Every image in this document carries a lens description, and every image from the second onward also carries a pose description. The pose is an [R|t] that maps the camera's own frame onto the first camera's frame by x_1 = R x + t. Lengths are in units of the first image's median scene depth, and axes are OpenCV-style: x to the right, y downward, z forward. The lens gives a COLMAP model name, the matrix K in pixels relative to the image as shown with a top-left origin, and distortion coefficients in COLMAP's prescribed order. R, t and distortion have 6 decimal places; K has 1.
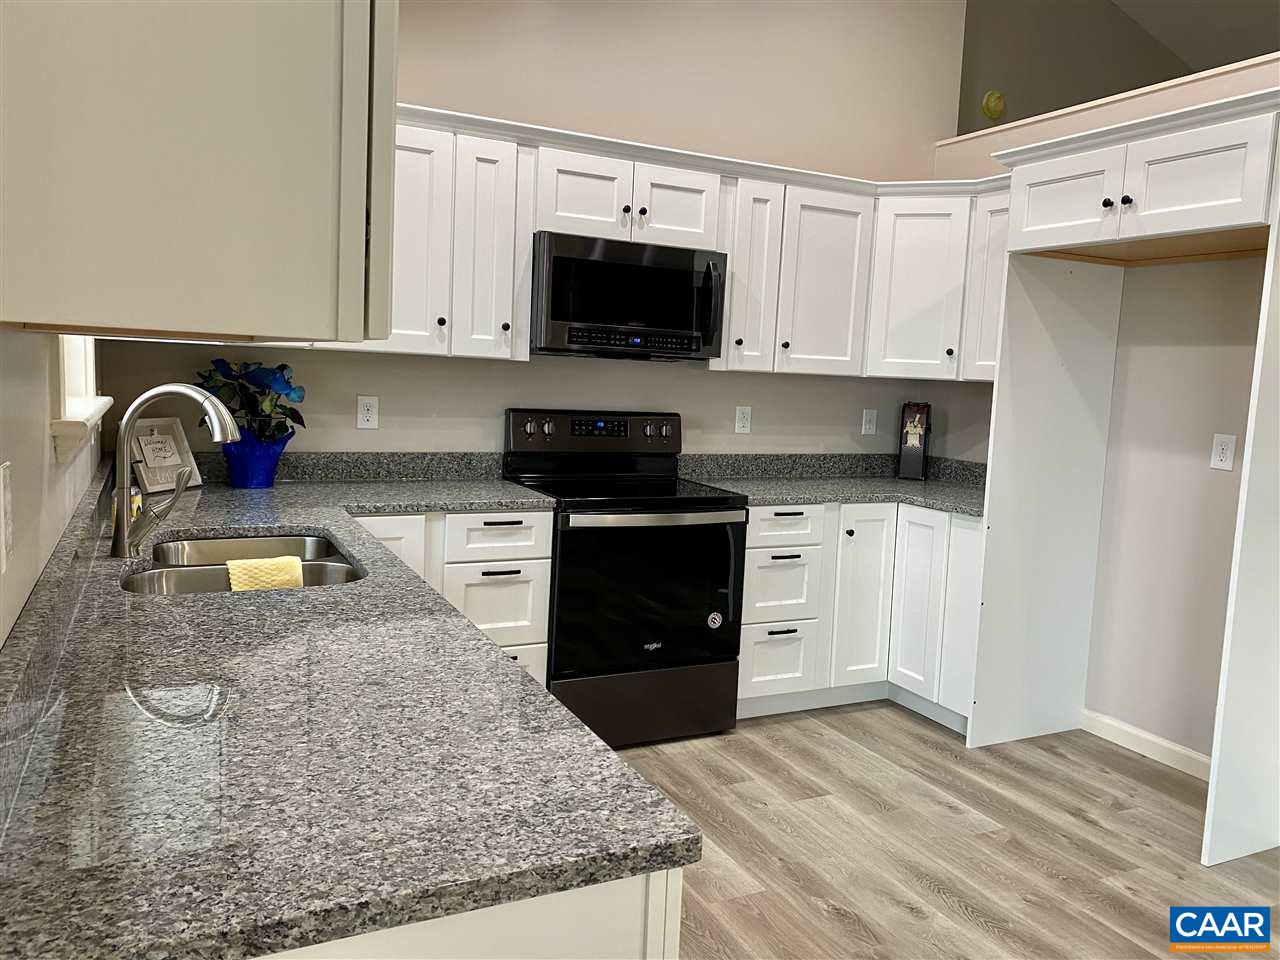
lens RADIAL K [[974.7, 0, 646.3], [0, 974.7, 468.1], [0, 0, 1]] dist [0.060290, -0.117353]
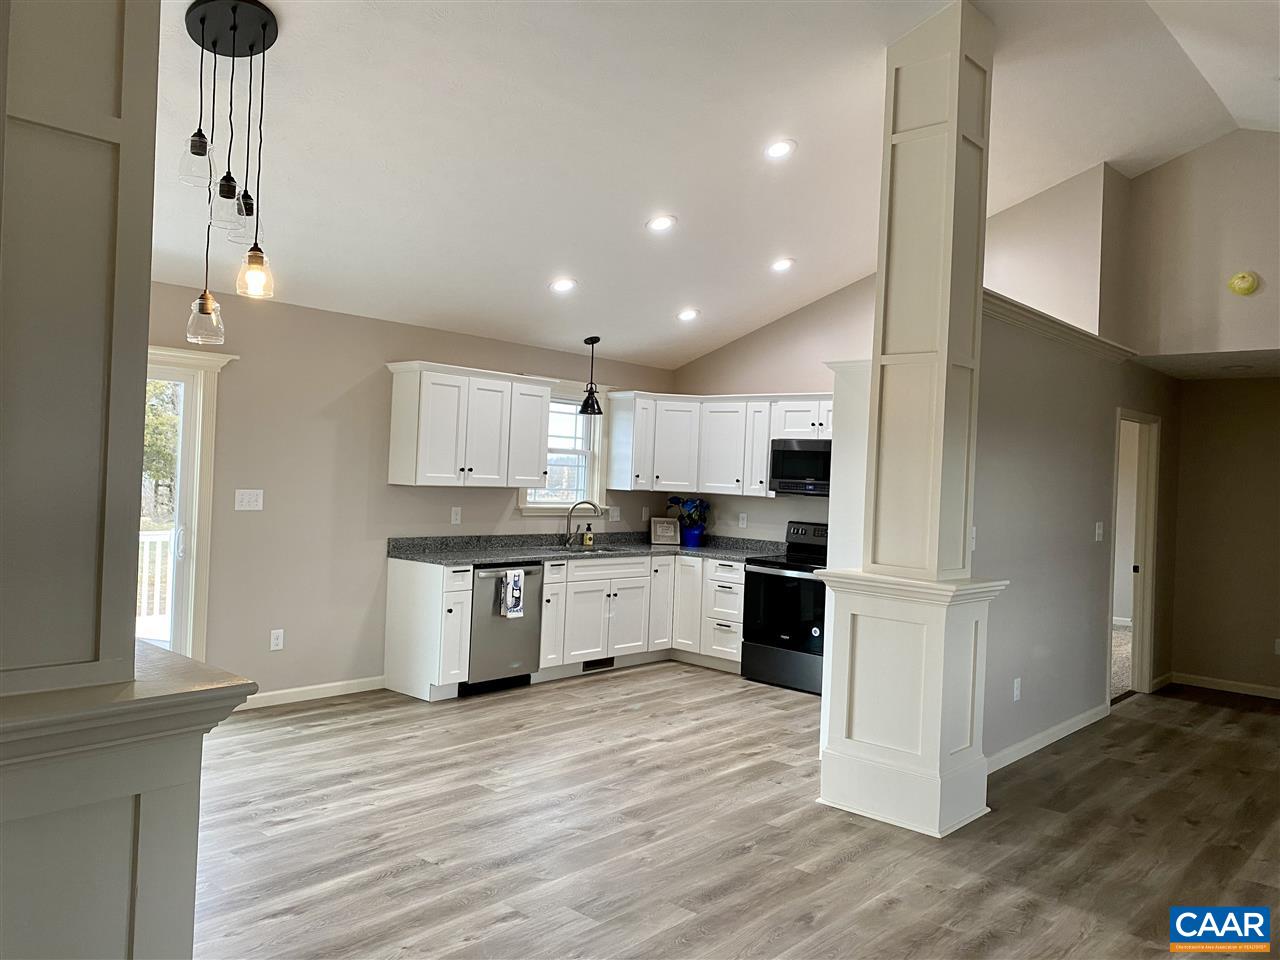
lens RADIAL K [[971.9, 0, 643.8], [0, 971.9, 469.8], [0, 0, 1]] dist [0.032354, -0.029907]
pose [[0.372707, -0.030989, -0.927431, 1.755071], [-0.120159, 0.989416, -0.081349, 0.038674], [0.920136, 0.141759, 0.365039, -0.060204]]
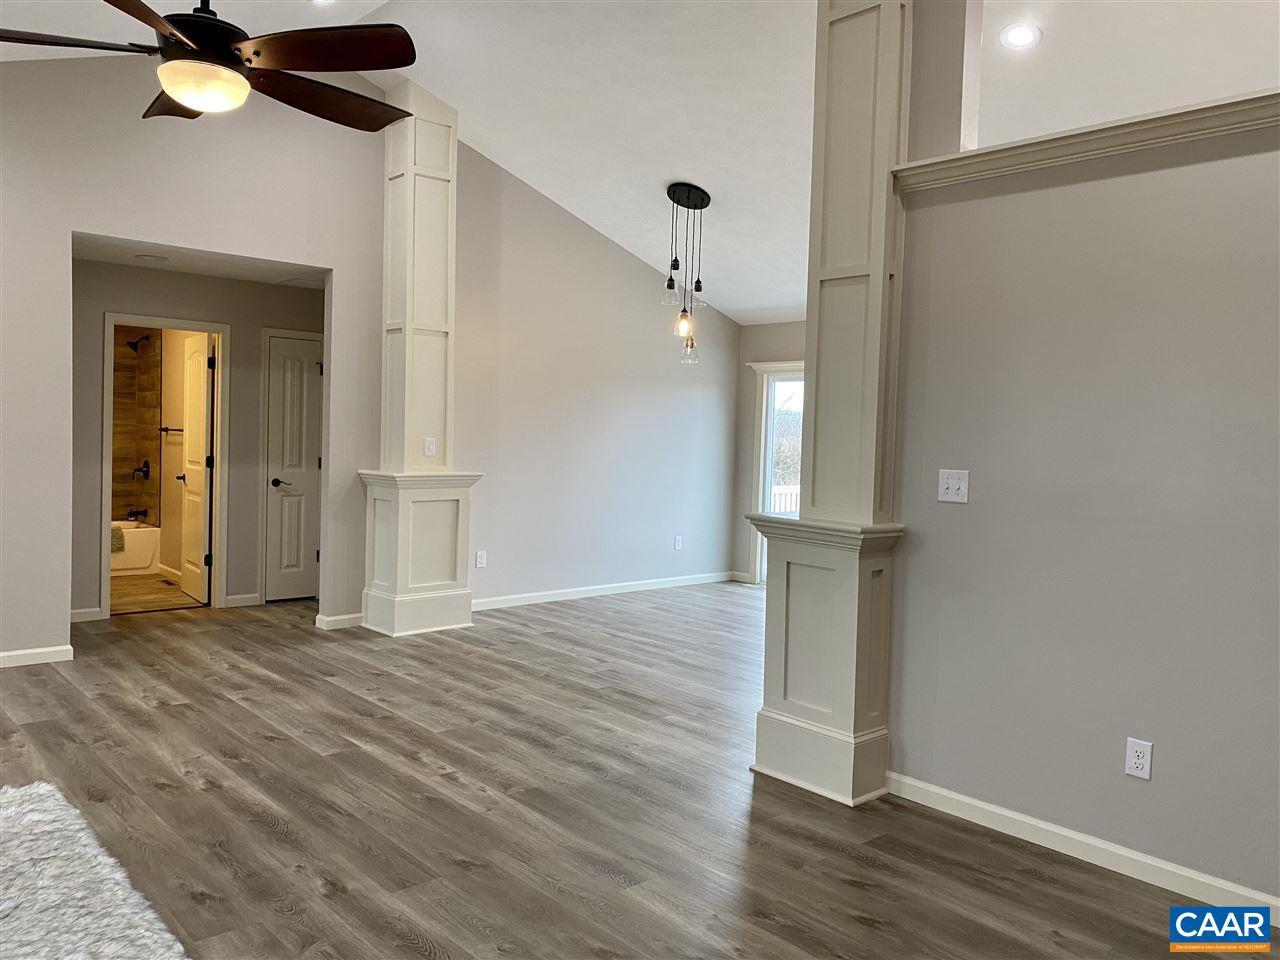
lens RADIAL K [[983.8, 0, 648.4], [0, 983.8, 482.9], [0, 0, 1]] dist [0.027115, -0.027621]
pose [[-0.959614, -0.054638, -0.275965, 1.240175], [-0.097336, 0.984856, 0.143475, -0.156768], [0.263946, 0.164542, -0.950399, 1.813053]]
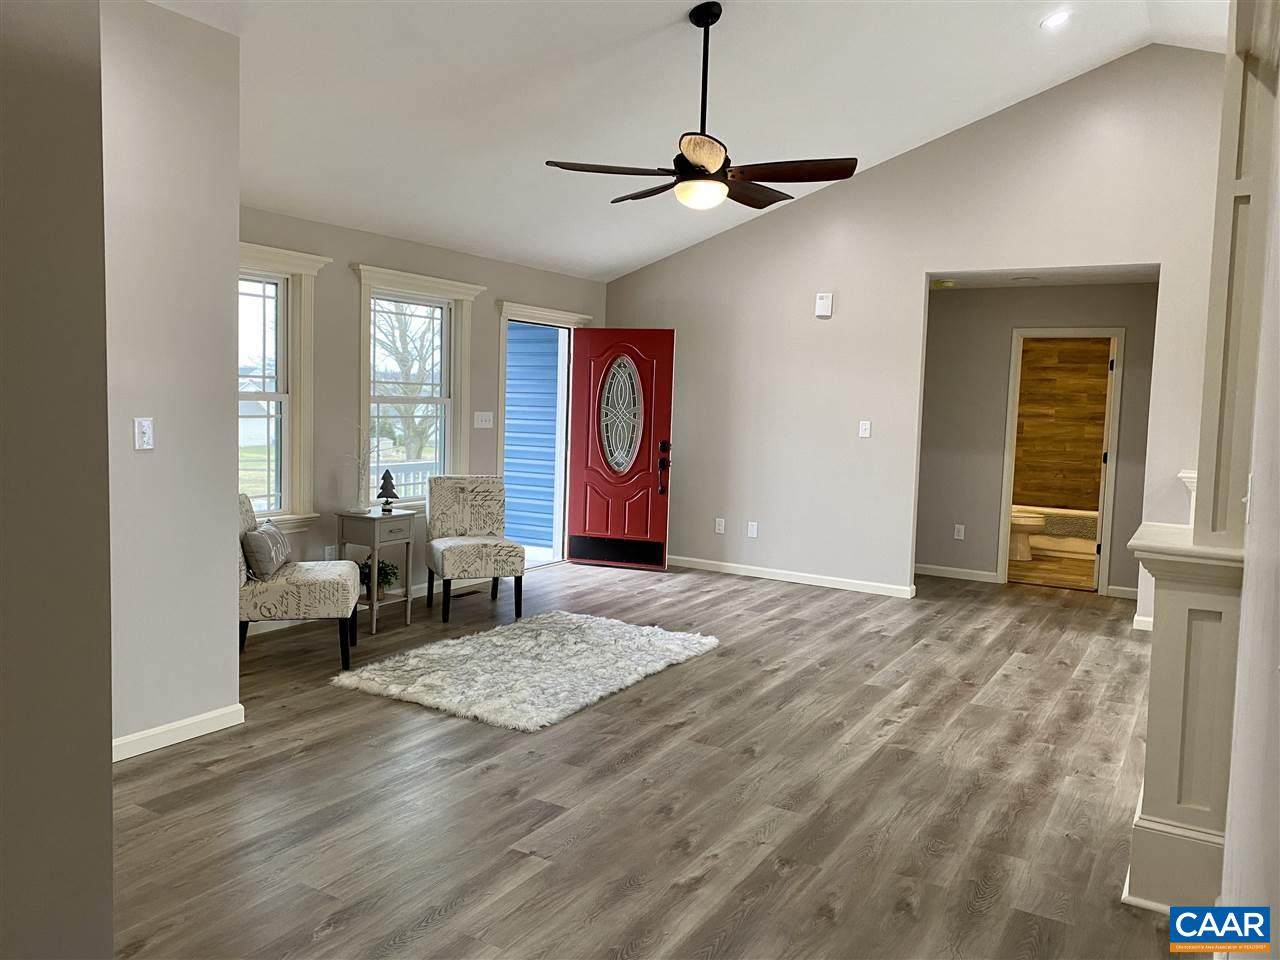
lens RADIAL K [[980.3, 0, 641.9], [0, 980.3, 469.6], [0, 0, 1]] dist [0.020433, -0.013434]
pose [[-0.539871, -0.120241, 0.833115, 0.273759], [0.034227, 0.985791, 0.164455, -0.187696], [-0.841051, 0.117299, -0.528085, 1.642548]]
